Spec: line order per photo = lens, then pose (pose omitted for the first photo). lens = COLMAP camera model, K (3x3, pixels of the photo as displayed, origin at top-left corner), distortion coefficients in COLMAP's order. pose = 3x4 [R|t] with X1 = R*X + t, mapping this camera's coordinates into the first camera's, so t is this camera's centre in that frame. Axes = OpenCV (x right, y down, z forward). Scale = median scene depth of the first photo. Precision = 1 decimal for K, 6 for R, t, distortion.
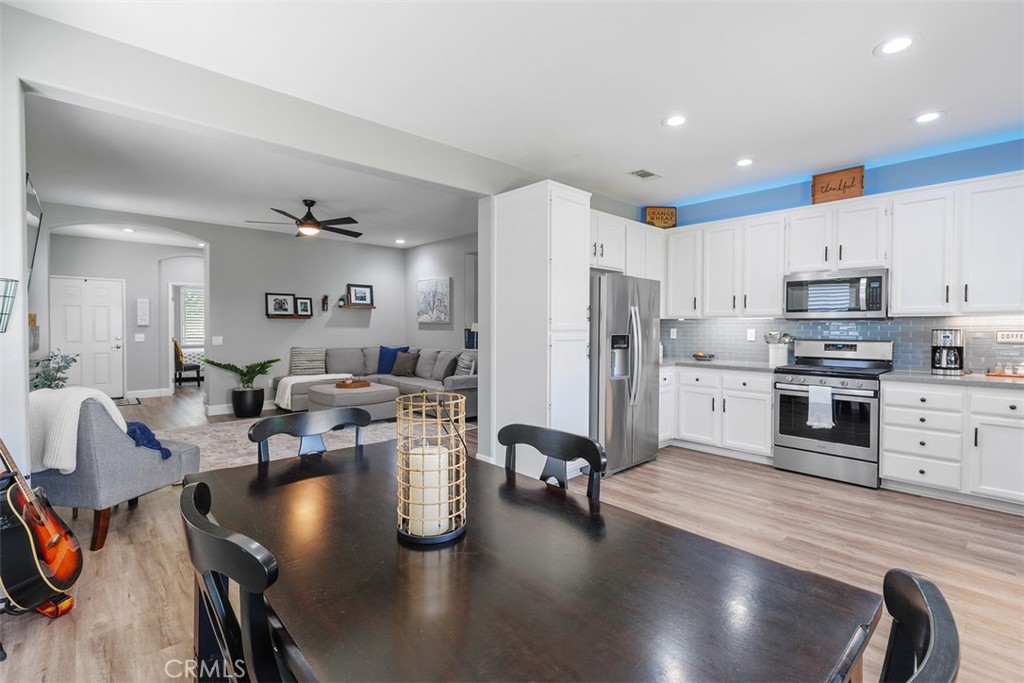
lens RADIAL K [[476.2, 0, 511.6], [0, 476.2, 336.7], [0, 0, 1]] dist [-0.001528, -0.000073]
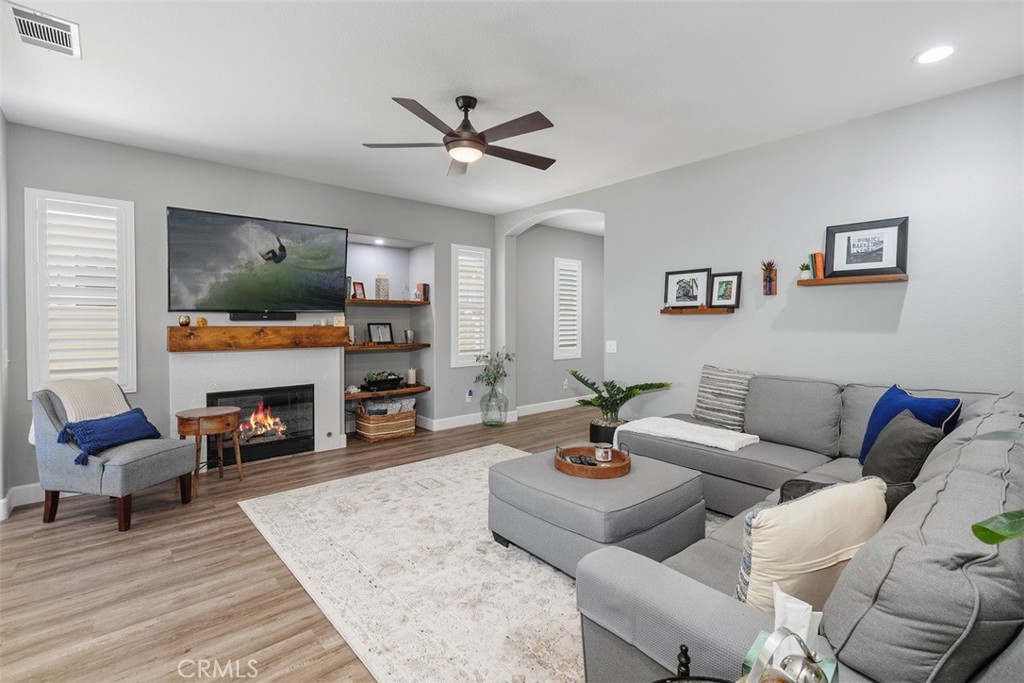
lens RADIAL K [[476.2, 0, 509.7], [0, 476.2, 332.7], [0, 0, 1]] dist [-0.001528, -0.000073]
pose [[-0.030279, 0.024022, -0.999253, 0.093490], [-0.016417, 0.999564, 0.024527, -0.024887], [0.999407, 0.017147, -0.029871, 0.774940]]
